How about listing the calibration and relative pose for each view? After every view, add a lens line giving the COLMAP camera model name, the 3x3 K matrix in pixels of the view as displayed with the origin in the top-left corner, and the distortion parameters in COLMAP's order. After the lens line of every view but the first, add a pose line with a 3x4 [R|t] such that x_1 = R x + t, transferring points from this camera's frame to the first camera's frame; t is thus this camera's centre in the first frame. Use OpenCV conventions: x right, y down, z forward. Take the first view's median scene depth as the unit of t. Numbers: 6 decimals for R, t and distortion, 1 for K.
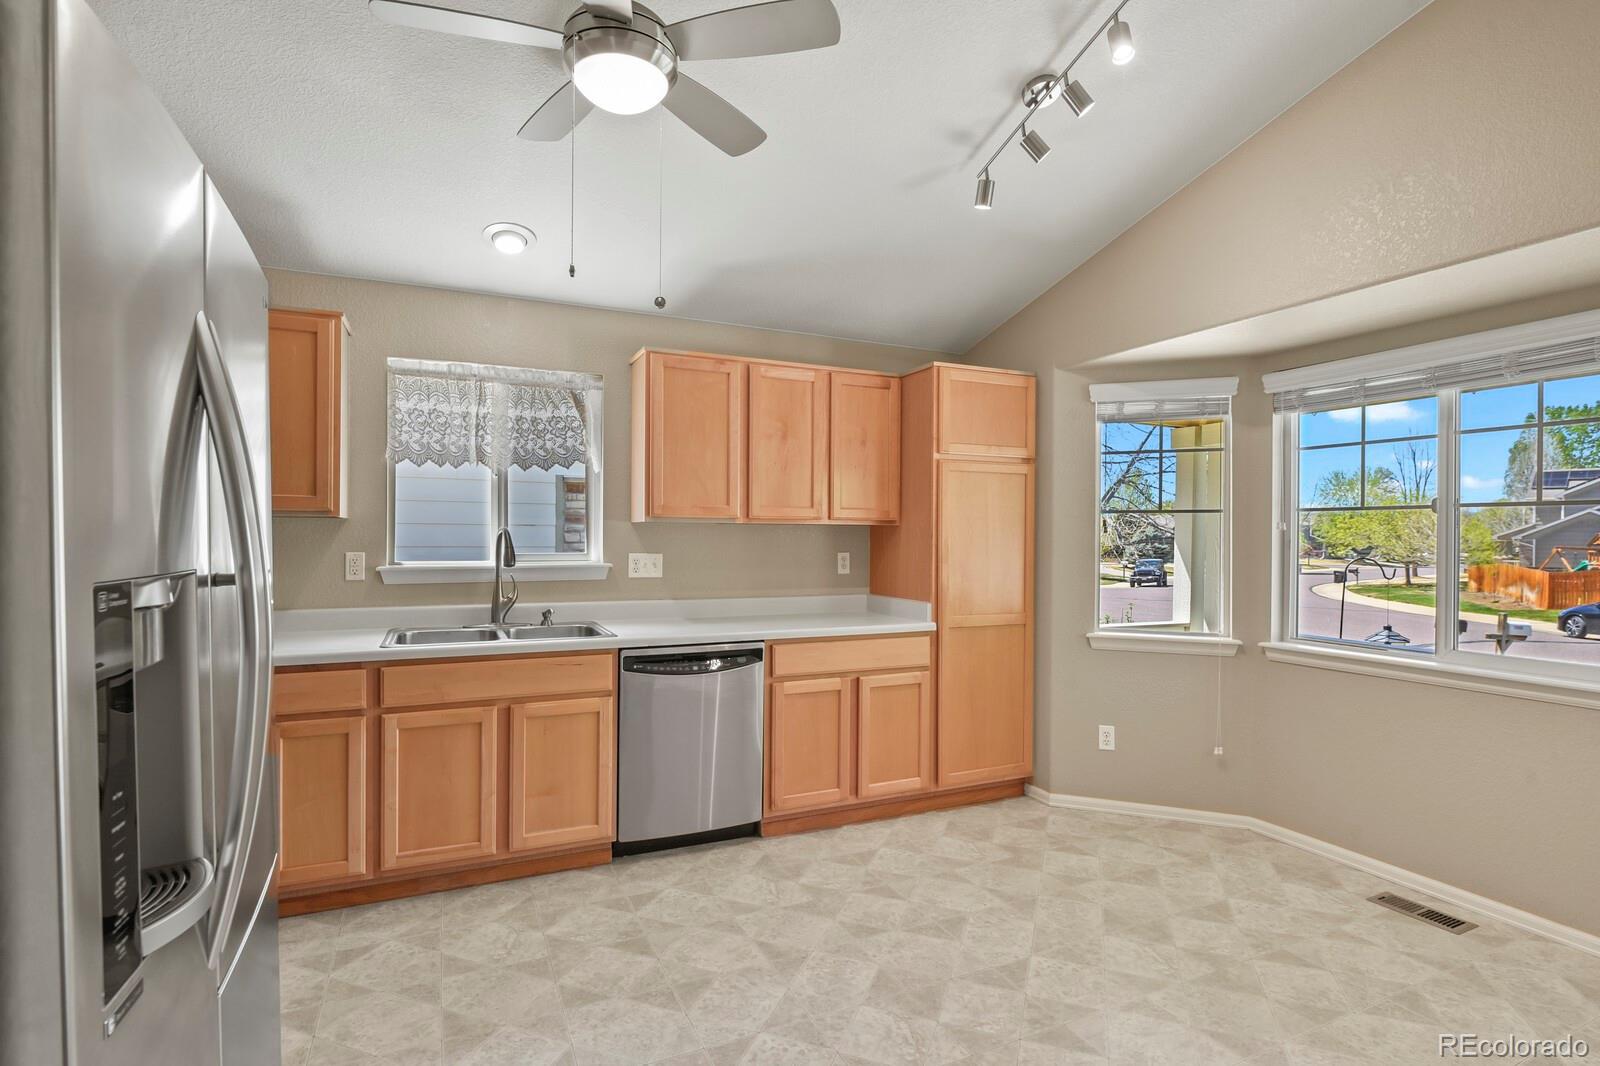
lens RADIAL K [[776.9, 0, 798.1], [0, 776.9, 538.7], [0, 0, 1]] dist [-0.003607, -0.005107]
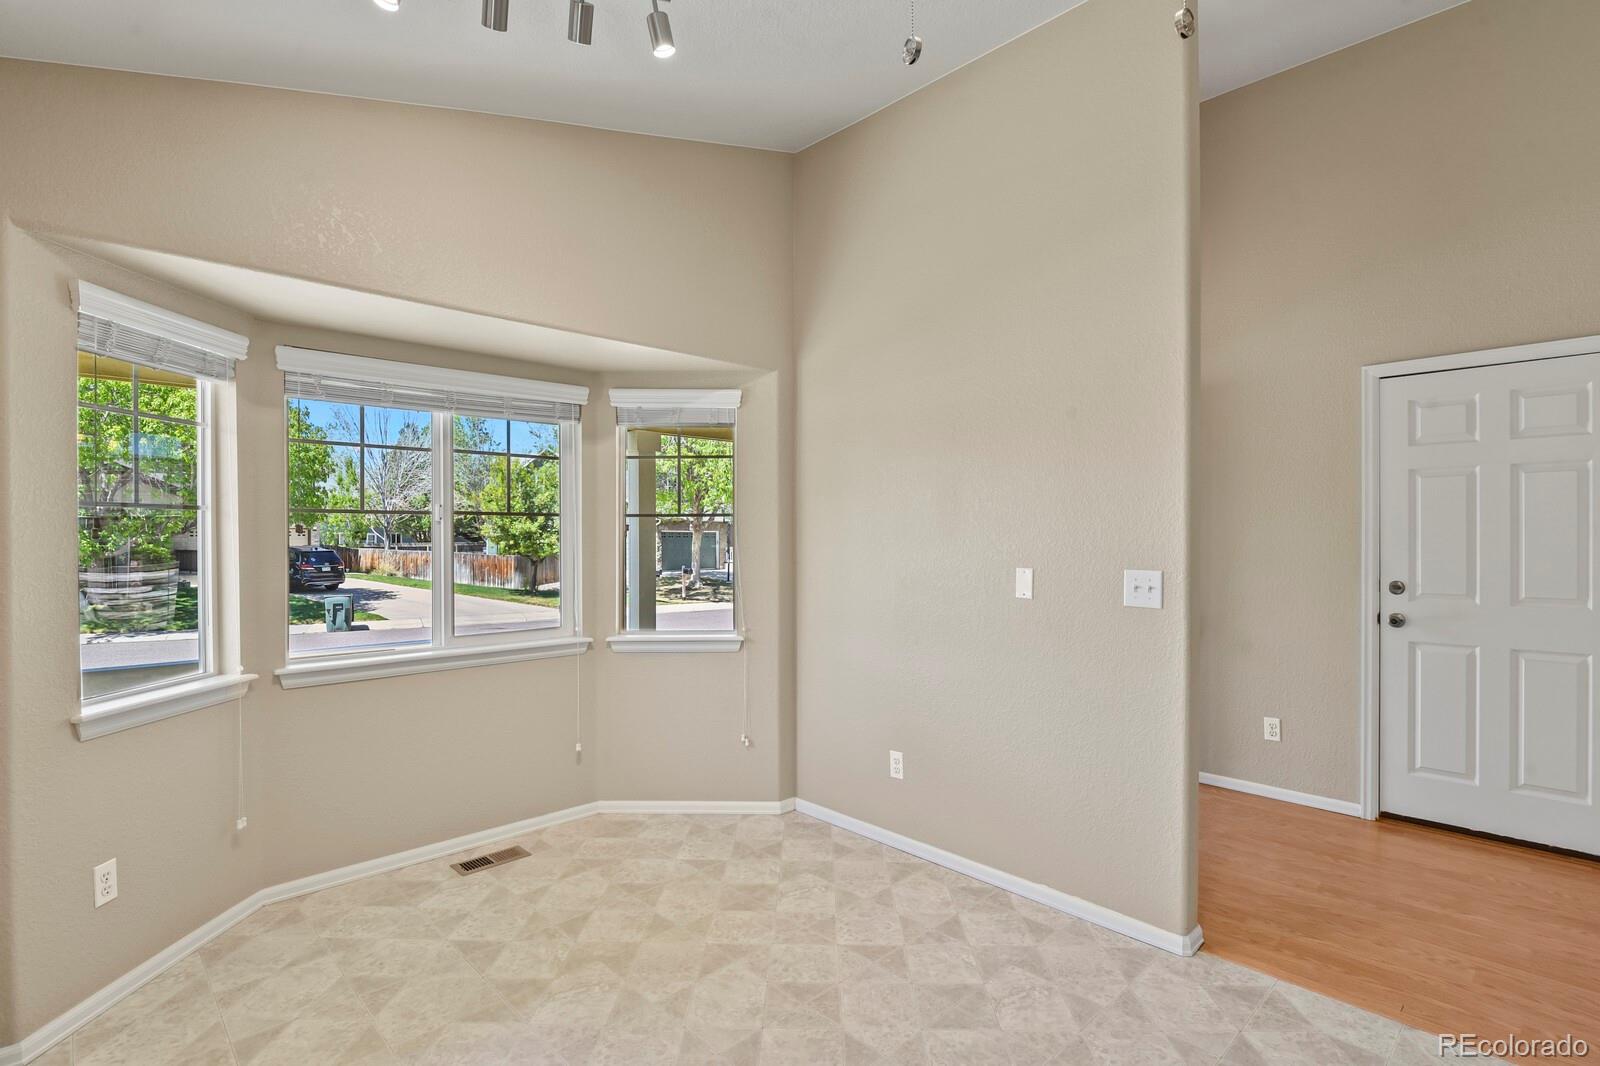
lens RADIAL K [[776.9, 0, 804.2], [0, 776.9, 549.7], [0, 0, 1]] dist [-0.003607, -0.005107]
pose [[-0.311449, -0.030021, 0.949788, -0.382143], [0.010103, 0.999340, 0.034900, -0.018455], [-0.950209, 0.020465, -0.310941, 0.783518]]
